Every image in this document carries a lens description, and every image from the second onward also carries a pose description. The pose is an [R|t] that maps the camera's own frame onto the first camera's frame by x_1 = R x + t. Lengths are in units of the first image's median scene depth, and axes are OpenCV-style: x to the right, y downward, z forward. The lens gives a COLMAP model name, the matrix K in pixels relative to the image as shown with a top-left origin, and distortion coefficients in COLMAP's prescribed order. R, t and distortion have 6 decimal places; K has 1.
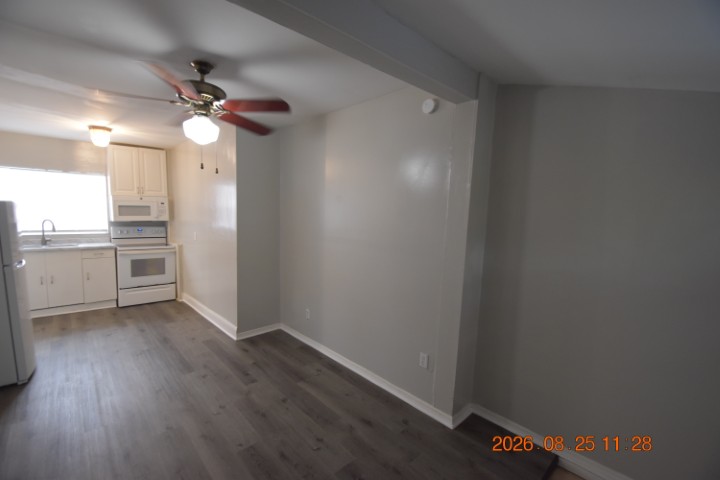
lens RADIAL K [[316.2, 0, 356.1], [0, 316.2, 241.5], [0, 0, 1]] dist [0.001117, -0.005941]
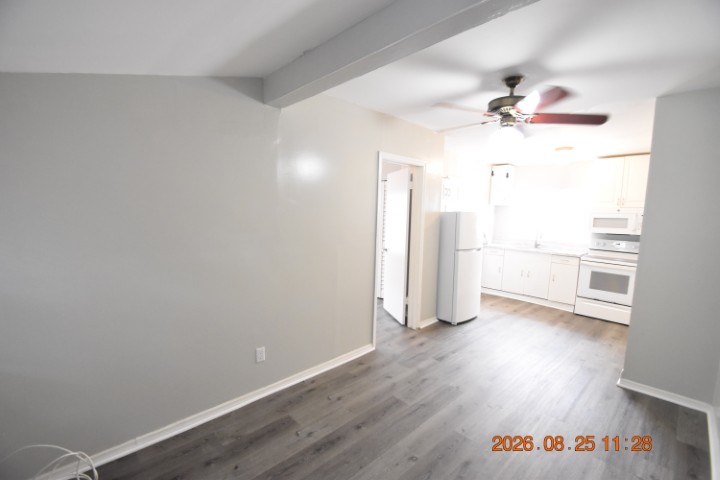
lens RADIAL K [[316.2, 0, 356.3], [0, 316.2, 243.0], [0, 0, 1]] dist [0.001117, -0.005941]
pose [[0.028292, 0.078368, -0.996523, 0.260176], [-0.130112, 0.988729, 0.074061, -0.006710], [0.991096, 0.127564, 0.038169, 0.211167]]
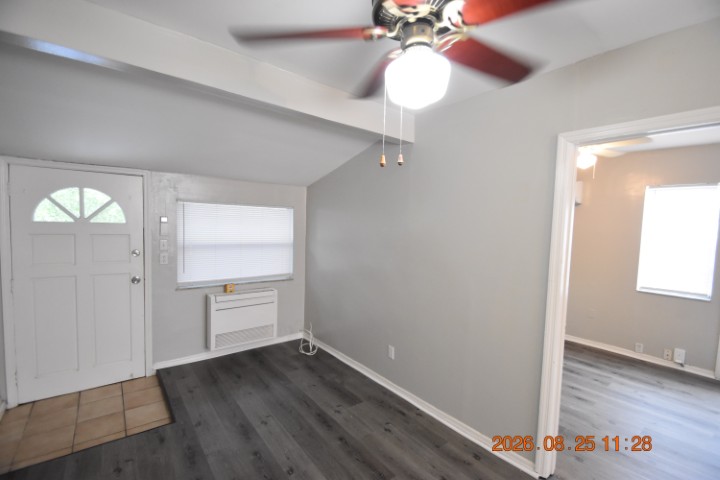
lens RADIAL K [[316.2, 0, 365.2], [0, 316.2, 243.4], [0, 0, 1]] dist [0.001117, -0.005941]
pose [[-0.996820, -0.060499, 0.051872, -0.193220], [-0.050951, 0.984314, 0.168906, -0.077742], [-0.061277, 0.165726, -0.984266, 0.658186]]
